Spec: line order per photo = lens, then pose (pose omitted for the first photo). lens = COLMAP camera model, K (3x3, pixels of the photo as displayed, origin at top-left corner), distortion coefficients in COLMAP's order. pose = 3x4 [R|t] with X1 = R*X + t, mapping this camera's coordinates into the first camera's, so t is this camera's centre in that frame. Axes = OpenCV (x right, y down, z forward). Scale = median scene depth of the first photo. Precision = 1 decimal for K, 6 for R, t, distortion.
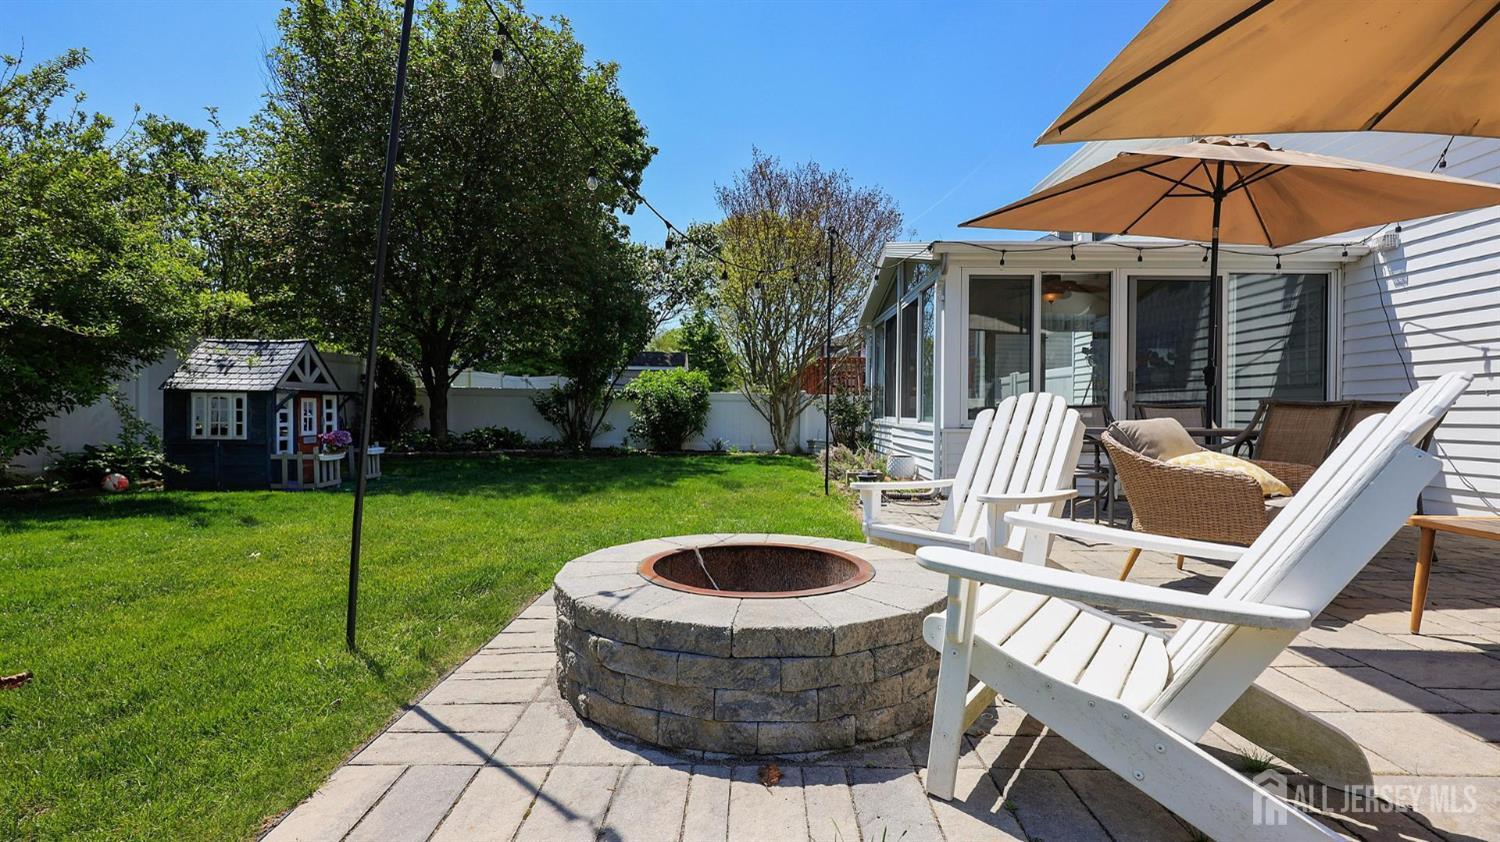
lens RADIAL K [[679.4, 0, 751.9], [0, 679.4, 419.0], [0, 0, 1]] dist [-0.001464, 0.000294]
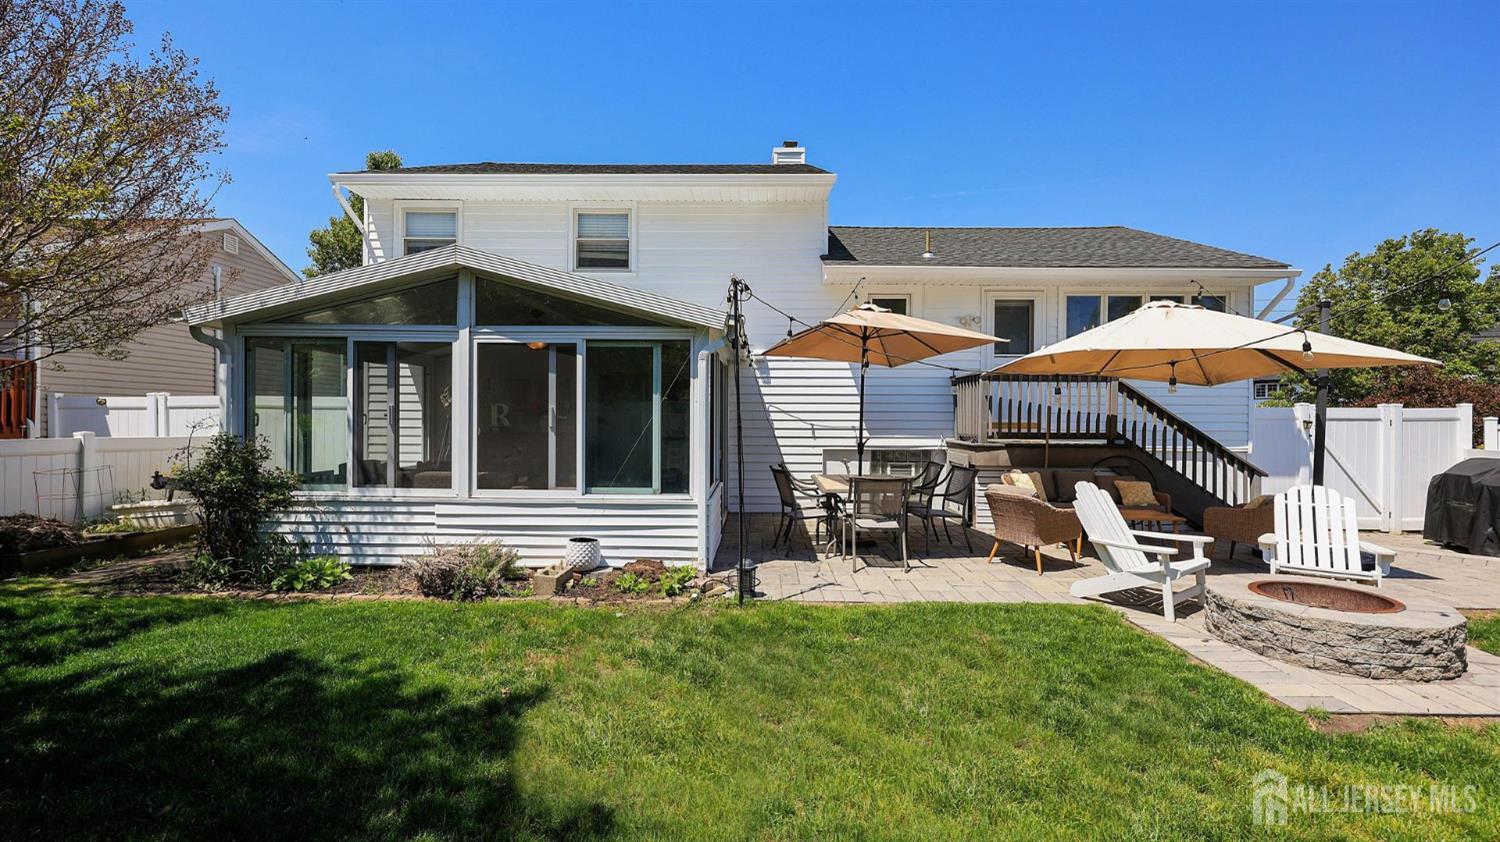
lens RADIAL K [[661.7, 0, 751.9], [0, 661.7, 417.0], [0, 0, 1]] dist [0.002043, -0.000843]
pose [[-0.015052, -0.011275, 0.999823, -0.836517], [0.003028, 0.999931, 0.011322, -0.146331], [-0.999882, 0.003198, -0.015017, 1.199481]]
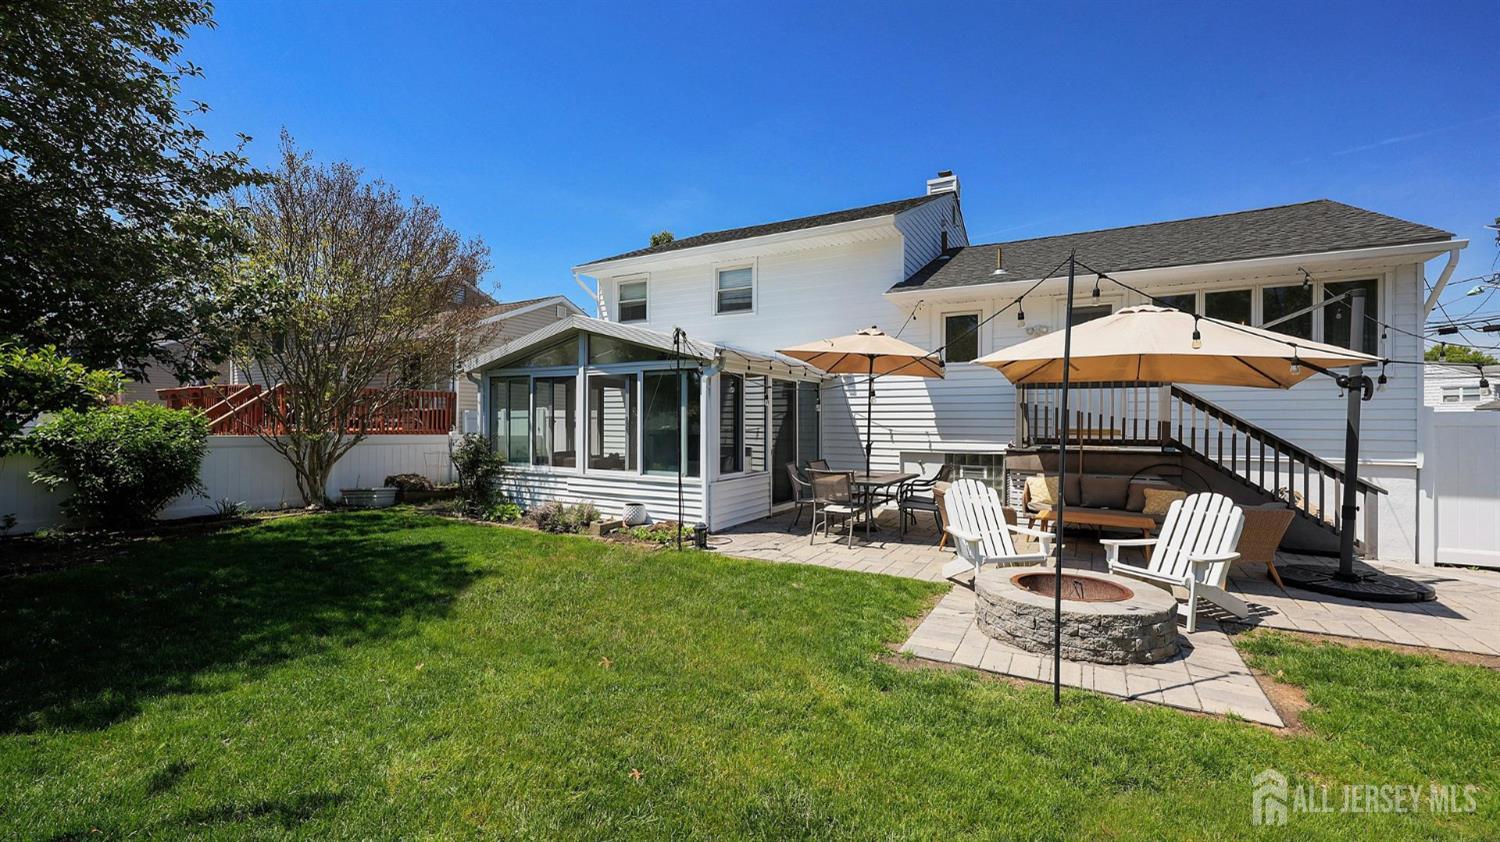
lens RADIAL K [[619.0, 0, 756.3], [0, 619.0, 421.3], [0, 0, 1]] dist [-0.003628, -0.000634]
pose [[0.468904, -0.004177, 0.883239, -0.961332], [0.006732, 0.999977, 0.001155, -0.136997], [-0.883223, 0.005404, 0.468922, 0.422825]]
